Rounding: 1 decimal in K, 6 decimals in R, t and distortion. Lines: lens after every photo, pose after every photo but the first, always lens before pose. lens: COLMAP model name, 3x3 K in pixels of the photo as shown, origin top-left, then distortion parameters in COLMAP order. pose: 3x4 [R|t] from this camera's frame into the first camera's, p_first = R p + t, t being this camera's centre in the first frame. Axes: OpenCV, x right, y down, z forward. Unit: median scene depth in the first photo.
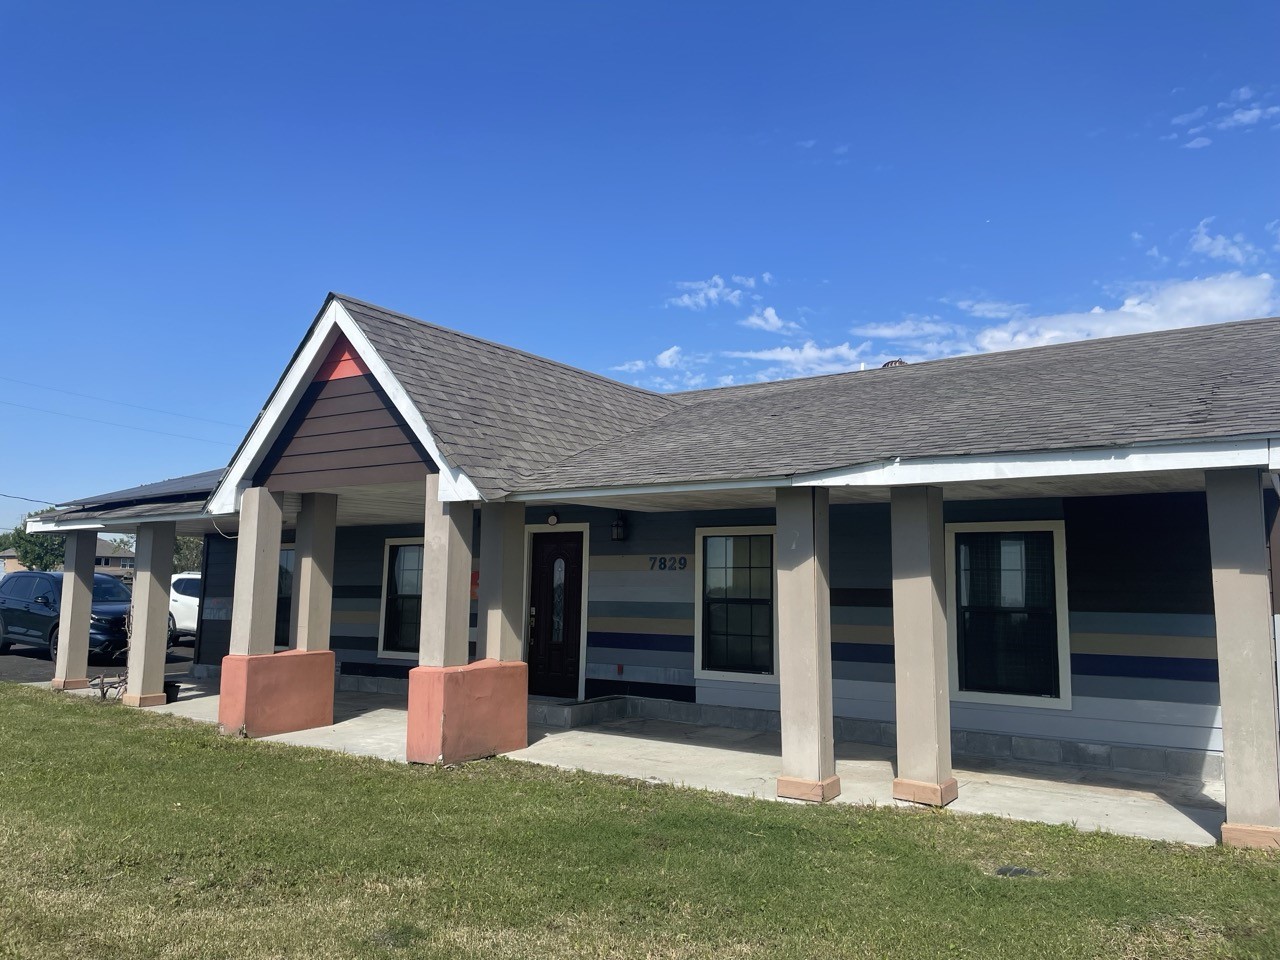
lens RADIAL K [[966.1, 0, 644.5], [0, 966.1, 467.2], [0, 0, 1]] dist [0.081707, -0.111483]
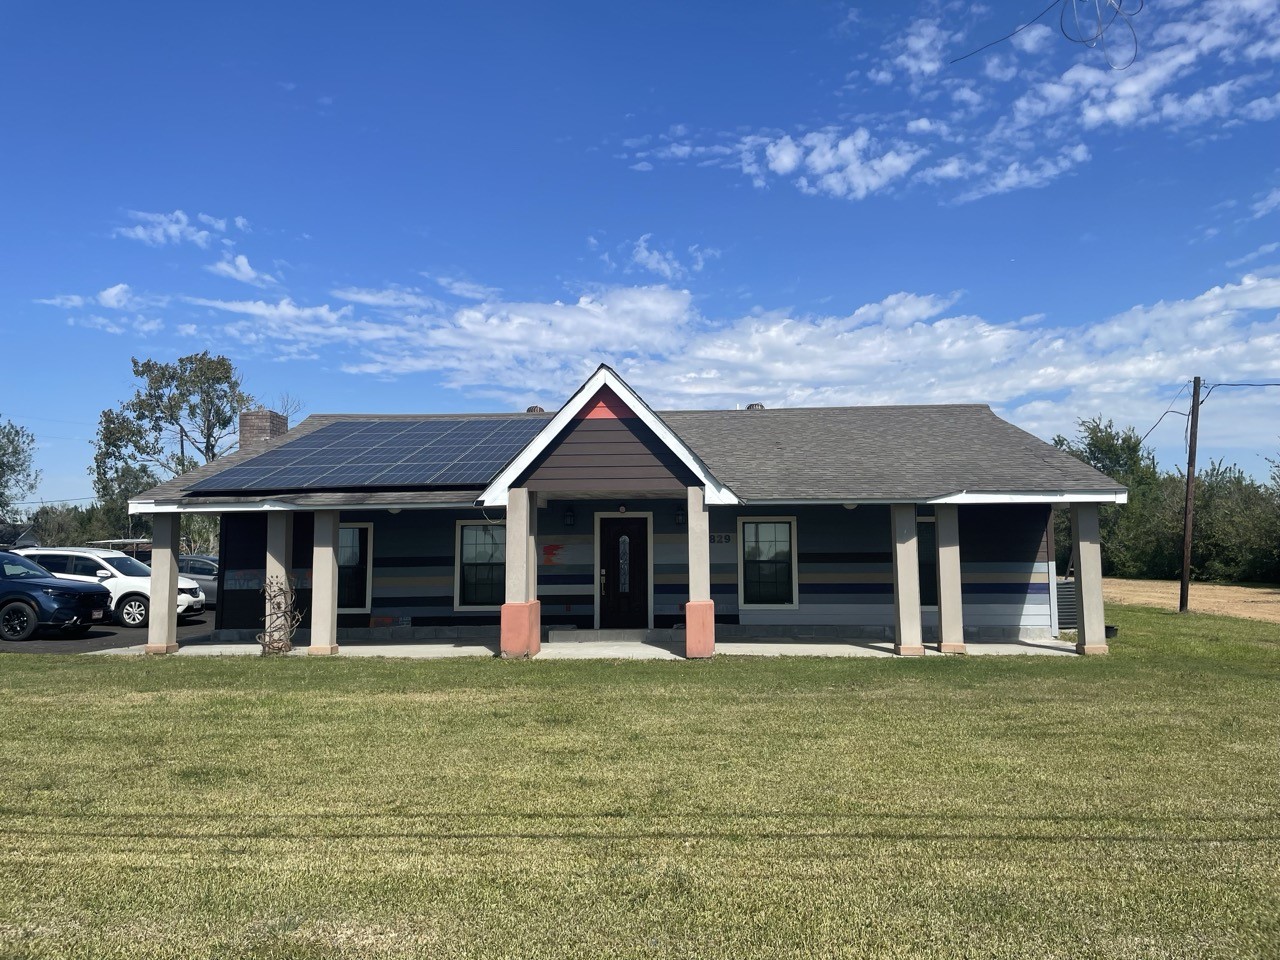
lens RADIAL K [[969.1, 0, 635.9], [0, 969.1, 499.6], [0, 0, 1]] dist [0.070296, -0.096827]
pose [[0.858512, 0.013669, 0.512611, -0.699055], [-0.048138, 0.997379, 0.054025, -0.033996], [-0.510528, -0.071057, 0.856920, -0.218779]]
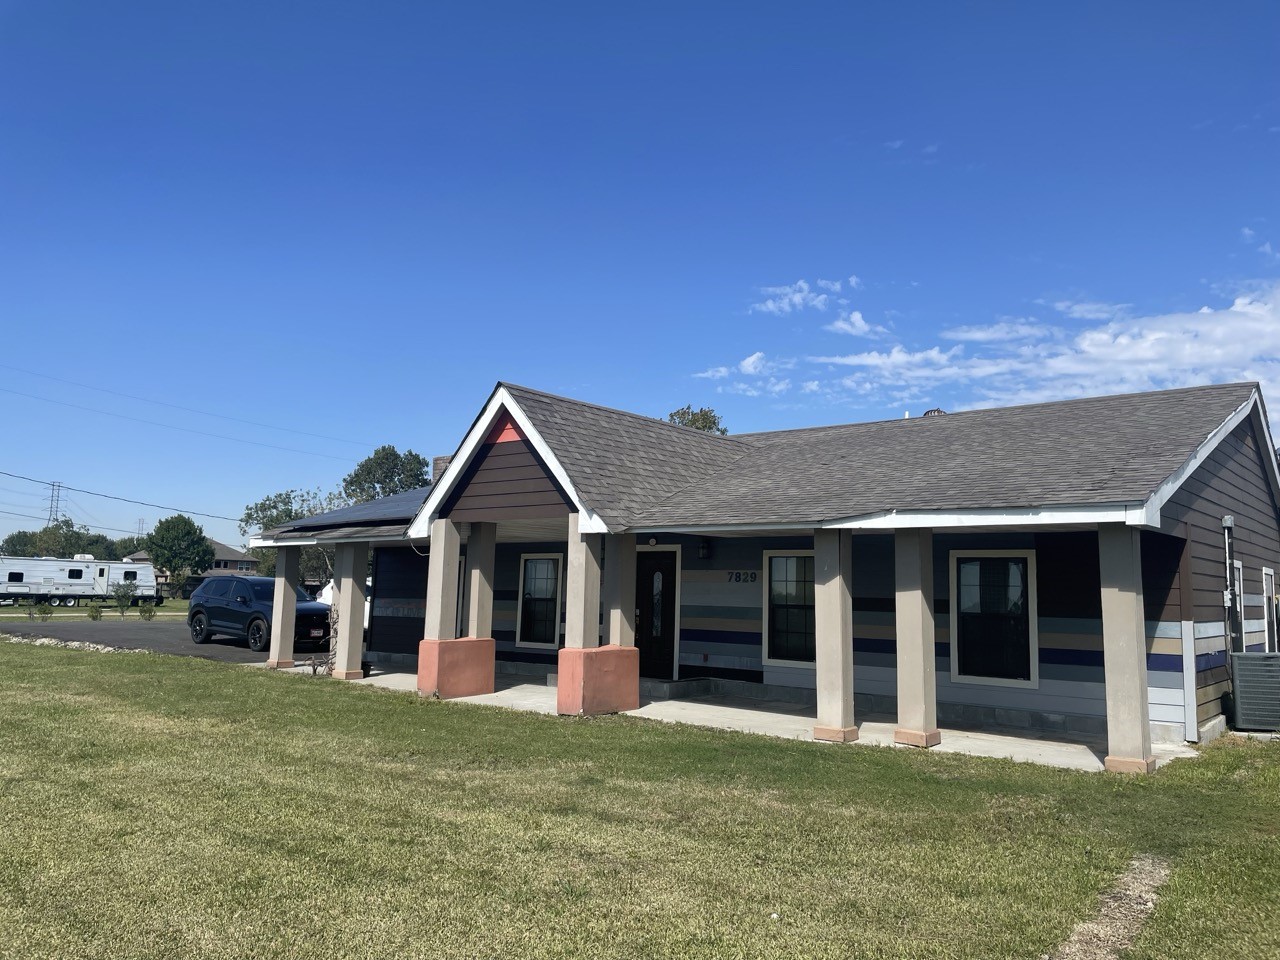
lens RADIAL K [[974.4, 0, 637.1], [0, 974.4, 470.1], [0, 0, 1]] dist [0.076889, -0.108895]
pose [[0.995688, 0.000242, -0.092770, 0.004281], [-0.000523, 0.999995, -0.003008, -0.031873], [0.092768, 0.003044, 0.995683, -0.253415]]
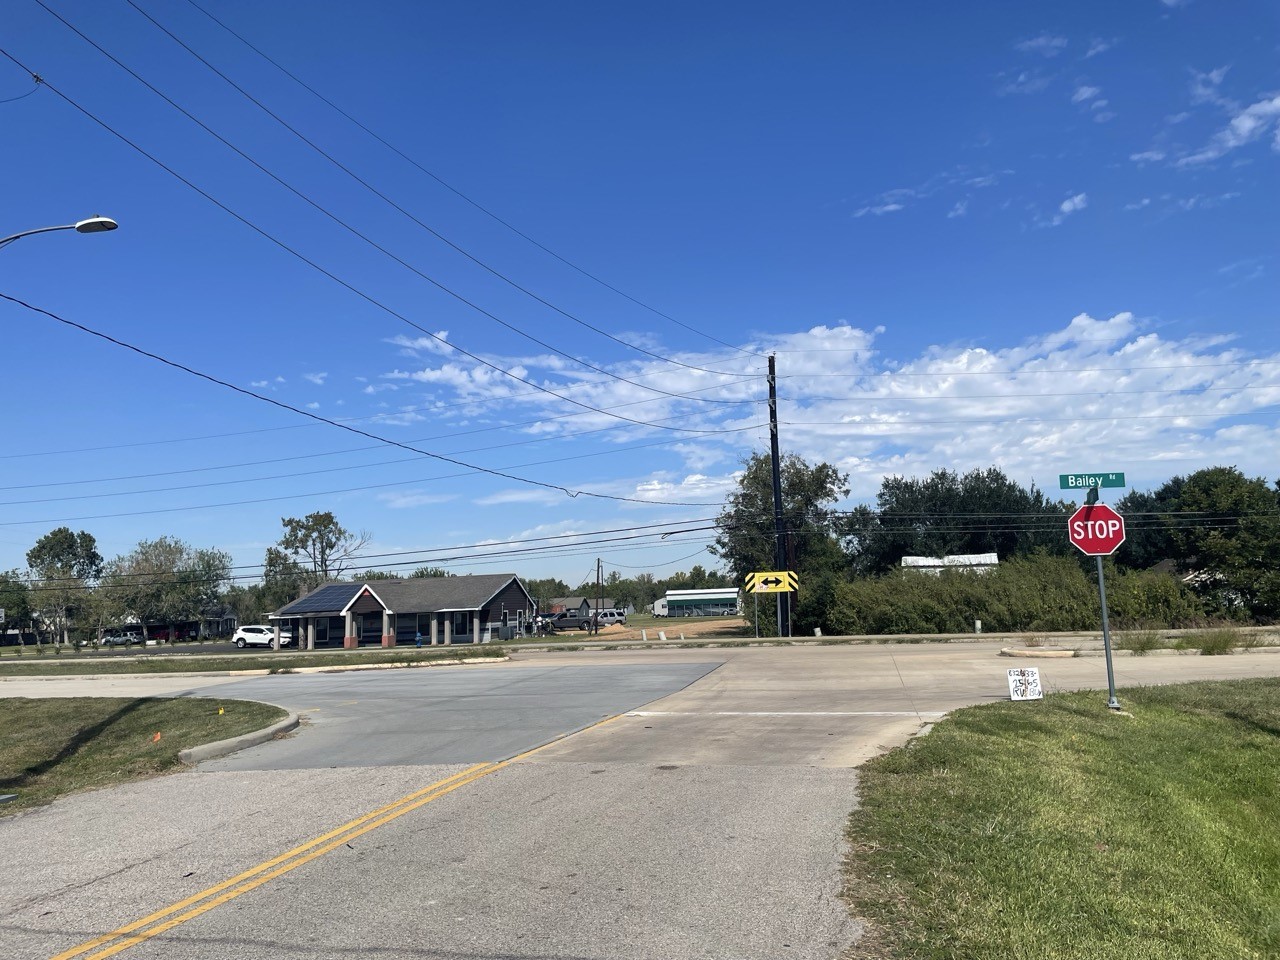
lens RADIAL K [[974.4, 0, 637.1], [0, 974.4, 470.1], [0, 0, 1]] dist [0.076889, -0.108895]
pose [[0.930892, 0.011332, 0.365118, -0.717634], [-0.003145, 0.999730, -0.023008, -0.552238], [-0.365280, 0.020270, 0.930677, -4.131917]]
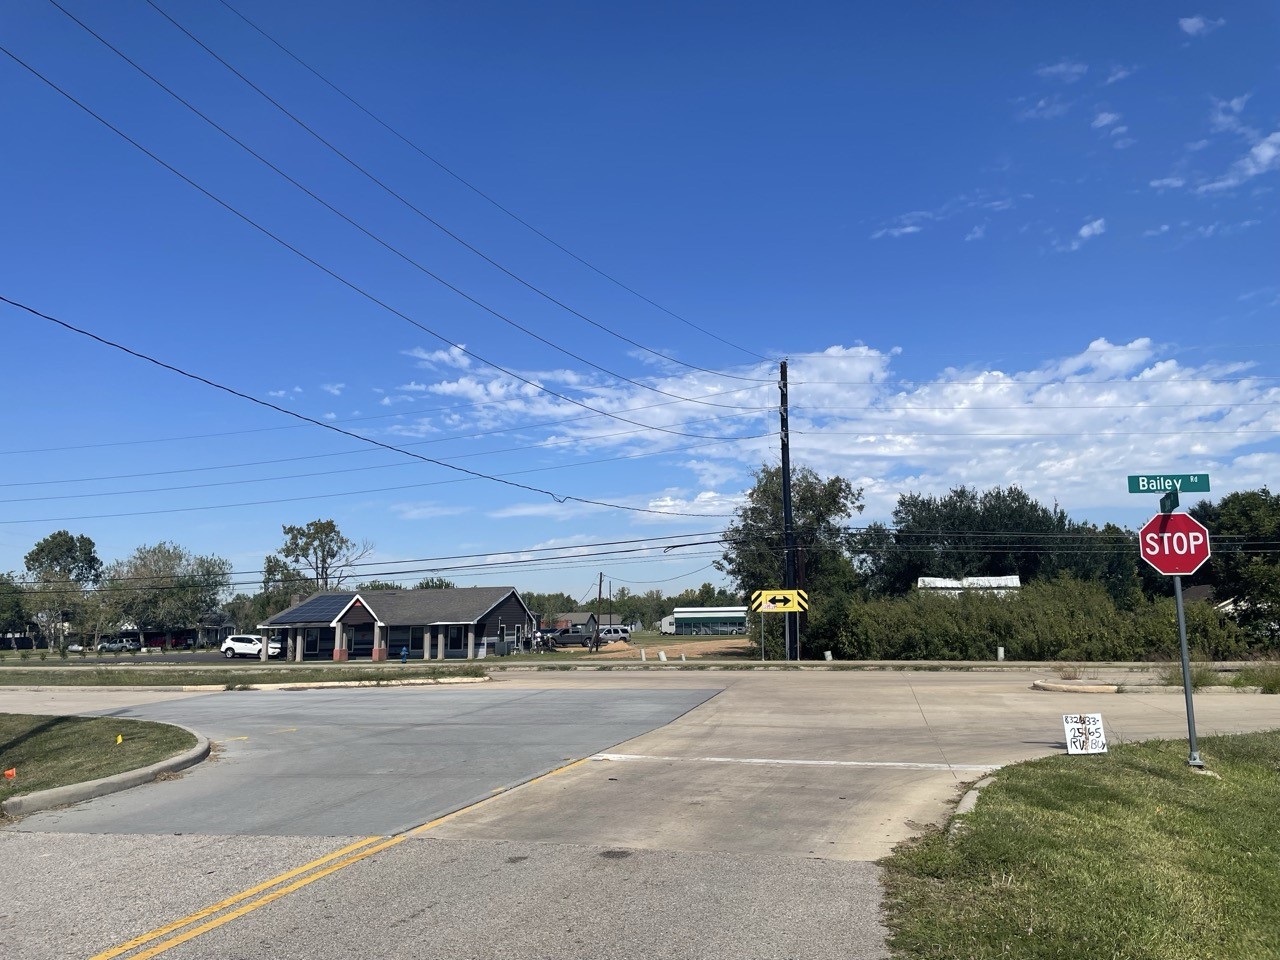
lens RADIAL K [[974.4, 0, 637.1], [0, 974.4, 470.1], [0, 0, 1]] dist [0.076889, -0.108895]
pose [[0.935241, 0.035503, 0.352228, -0.614092], [-0.023133, 0.998961, -0.039268, -0.533699], [-0.353256, 0.028577, 0.935090, -3.966452]]
